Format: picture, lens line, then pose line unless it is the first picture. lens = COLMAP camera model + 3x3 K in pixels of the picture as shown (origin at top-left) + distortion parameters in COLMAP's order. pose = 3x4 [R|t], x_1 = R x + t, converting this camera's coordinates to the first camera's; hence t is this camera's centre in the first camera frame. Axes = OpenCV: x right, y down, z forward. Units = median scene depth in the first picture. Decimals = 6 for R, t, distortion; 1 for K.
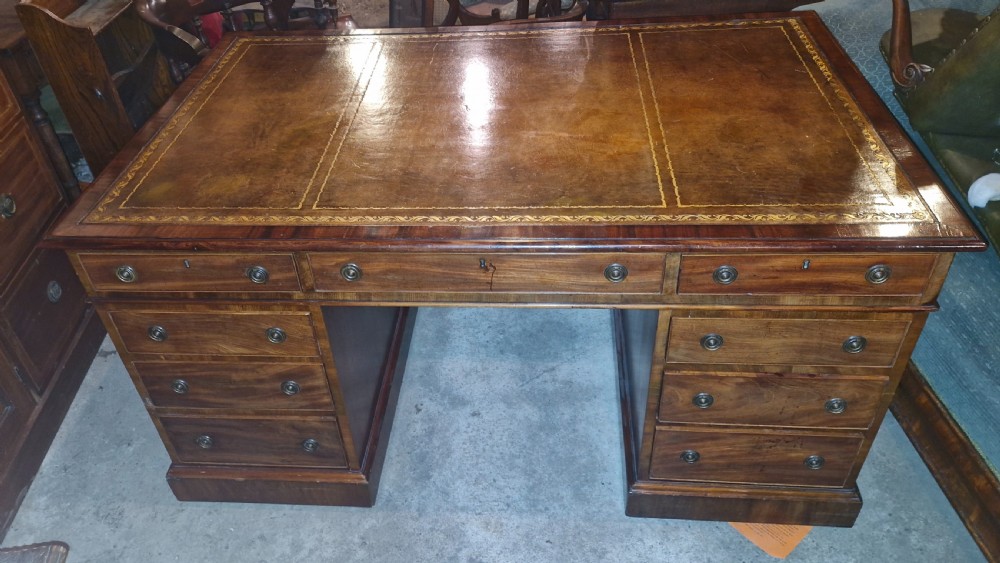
lens RADIAL K [[747.1, 0, 474.8], [0, 747.1, 263.7], [0, 0, 1]] dist [0.081952, -0.103471]
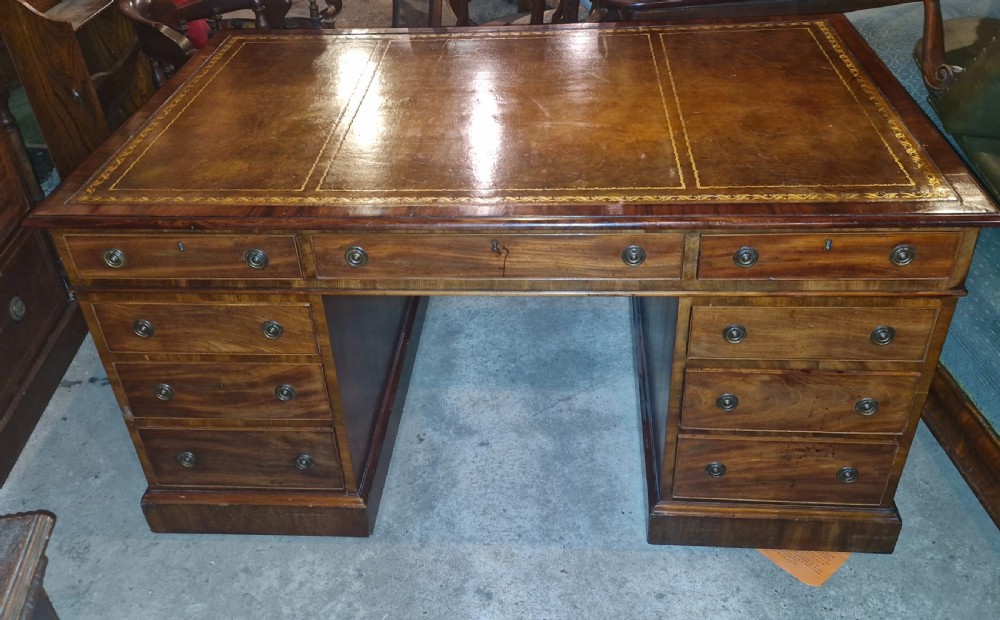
lens RADIAL K [[873.9, 0, 500.6], [0, 873.9, 287.7], [0, 0, 1]] dist [0.105093, -0.149723]
pose [[0.999676, 0.007852, 0.024198, -0.007645], [-0.006098, 0.997406, -0.071718, 0.112942], [-0.024698, 0.071547, 0.997131, -0.094752]]
